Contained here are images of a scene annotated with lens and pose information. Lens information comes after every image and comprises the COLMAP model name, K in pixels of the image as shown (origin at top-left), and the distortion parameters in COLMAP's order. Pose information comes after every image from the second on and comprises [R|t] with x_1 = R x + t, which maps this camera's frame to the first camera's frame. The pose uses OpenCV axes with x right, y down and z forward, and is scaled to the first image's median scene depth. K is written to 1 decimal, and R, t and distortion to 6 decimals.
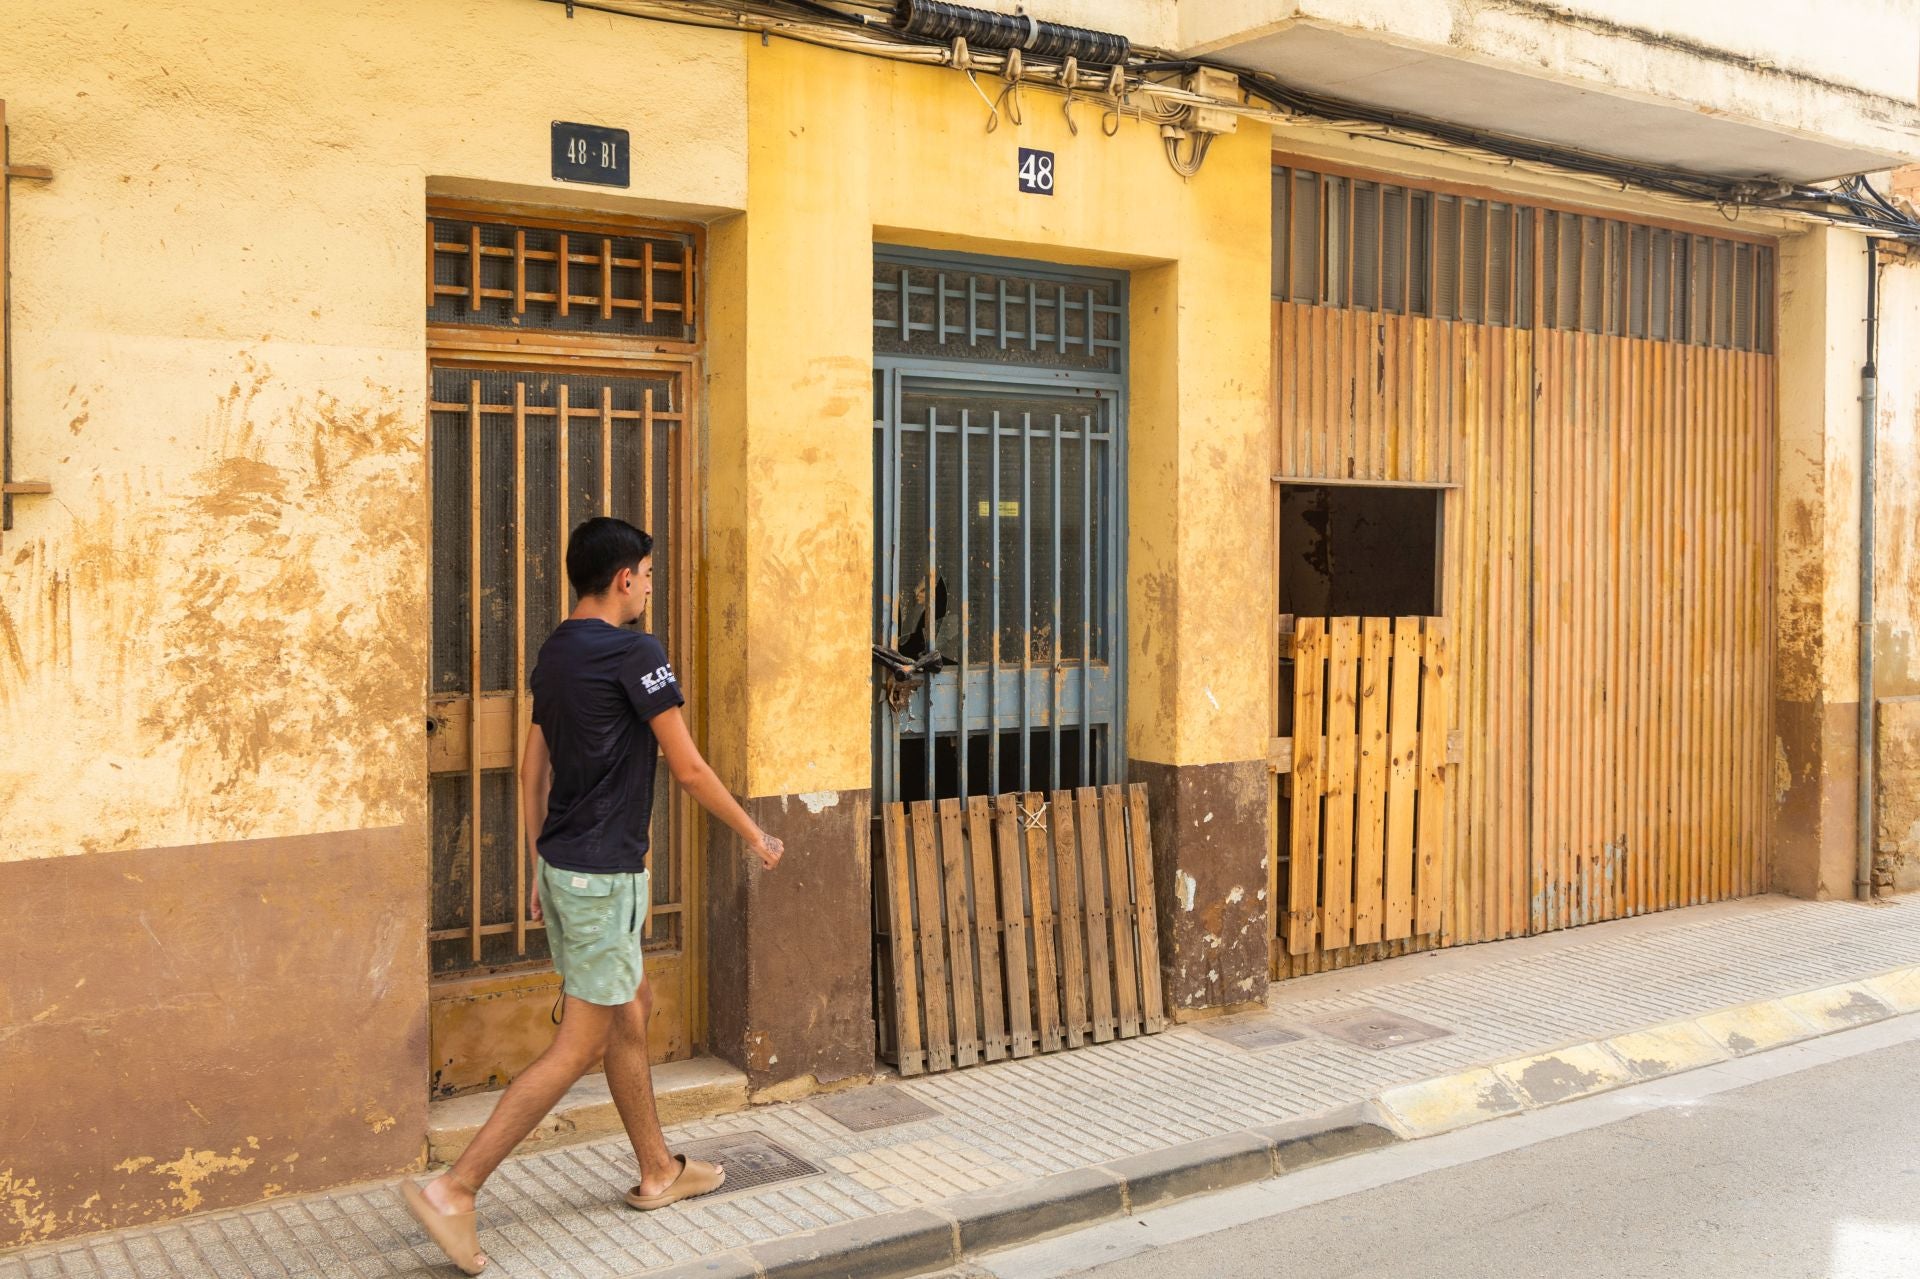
lens RADIAL K [[1906.2, 0, 998.7], [0, 1906.2, 556.0], [0, 0, 1]] dist [0.019167, 0.000000]
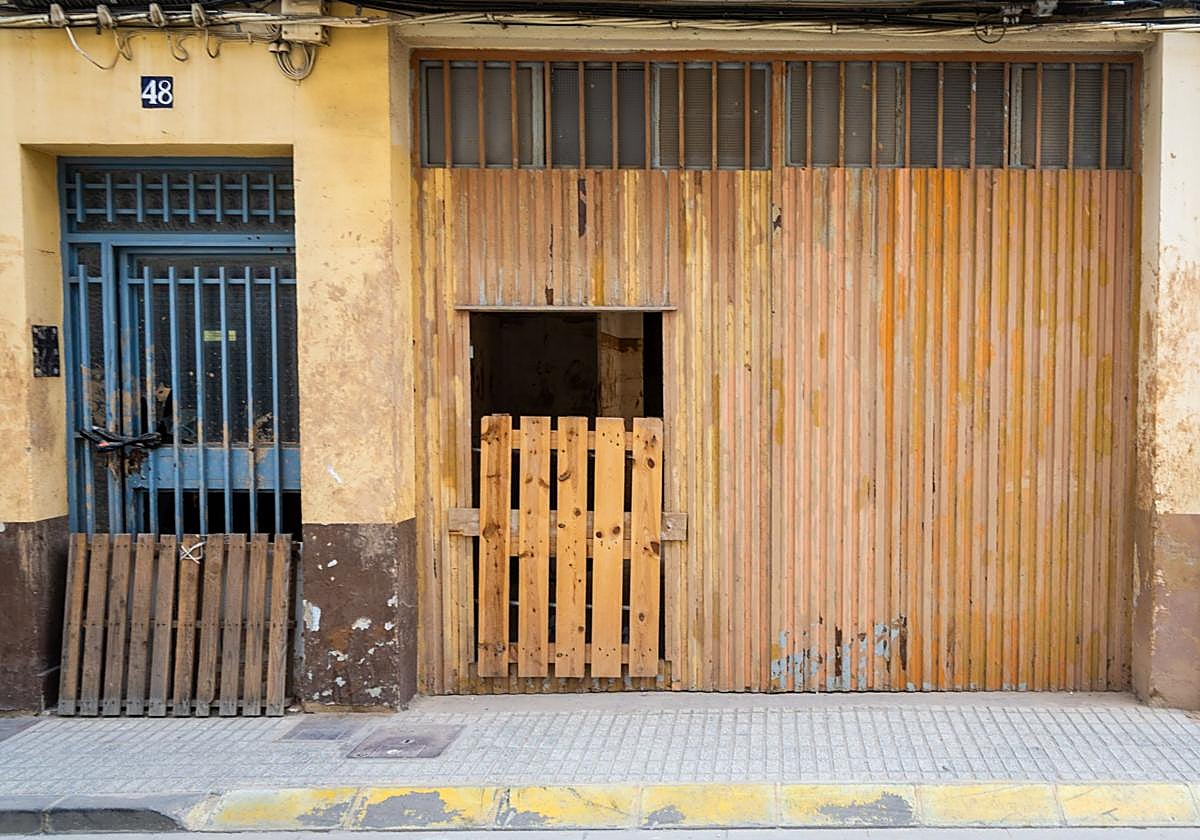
lens RADIAL K [[1142.5, 0, 788.6], [0, 1142.5, 424.8], [0, 0, 1]] dist [0.020327, 0.000000]
pose [[0.815879, 0.022530, -0.577784, 0.823878], [0.001062, 0.999181, 0.040462, 0.007880], [0.578222, -0.033626, 0.815186, 0.529138]]
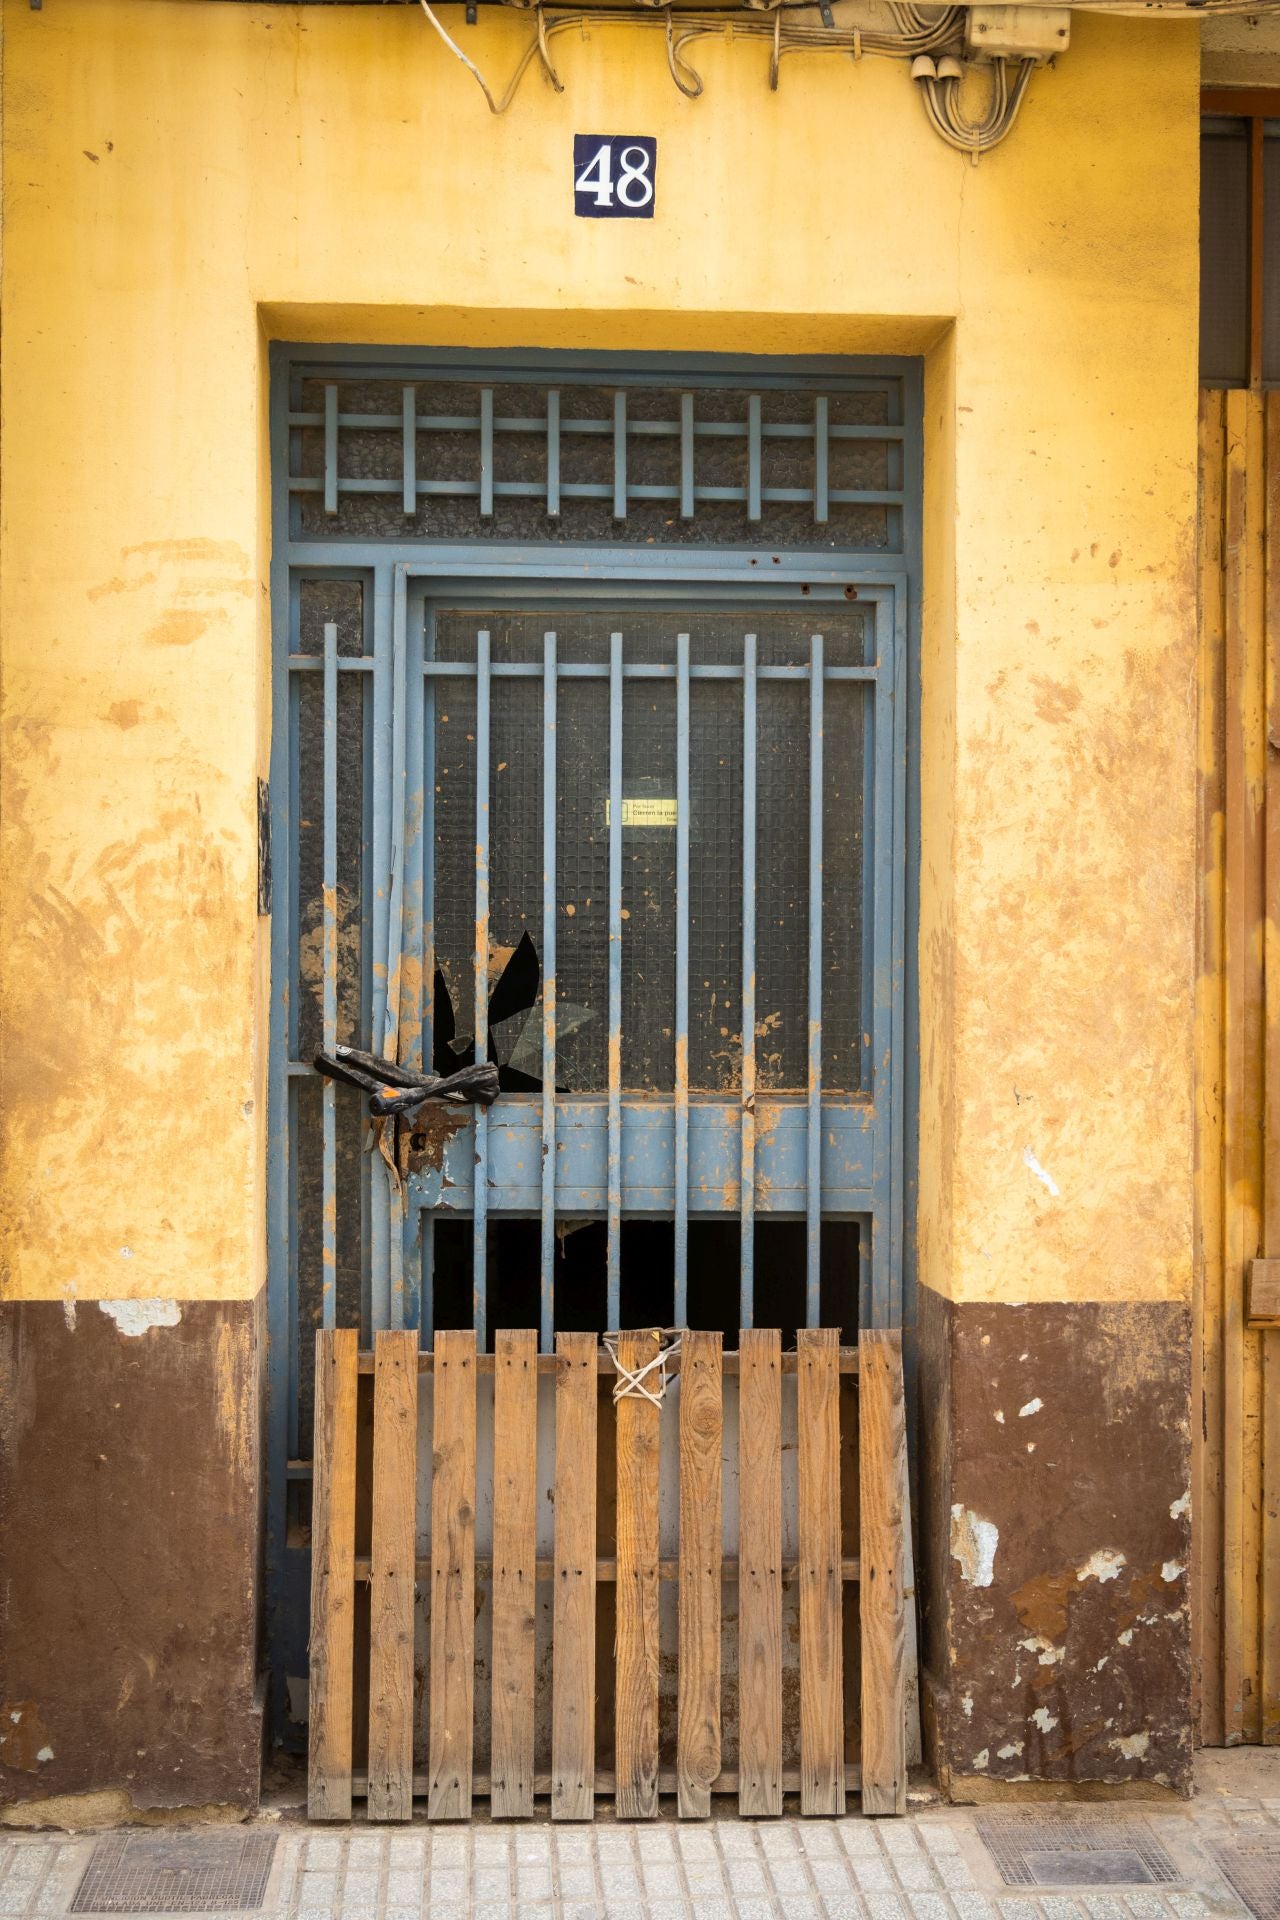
lens RADIAL K [[2451.9, 0, 631.7], [0, 2451.9, 968.9], [0, 0, 1]] dist [0.008971, 0.000000]
pose [[0.853725, 0.001793, -0.520721, 0.356092], [-0.002967, 0.999995, -0.001422, 0.021190], [0.520716, 0.002759, 0.853726, 0.382258]]
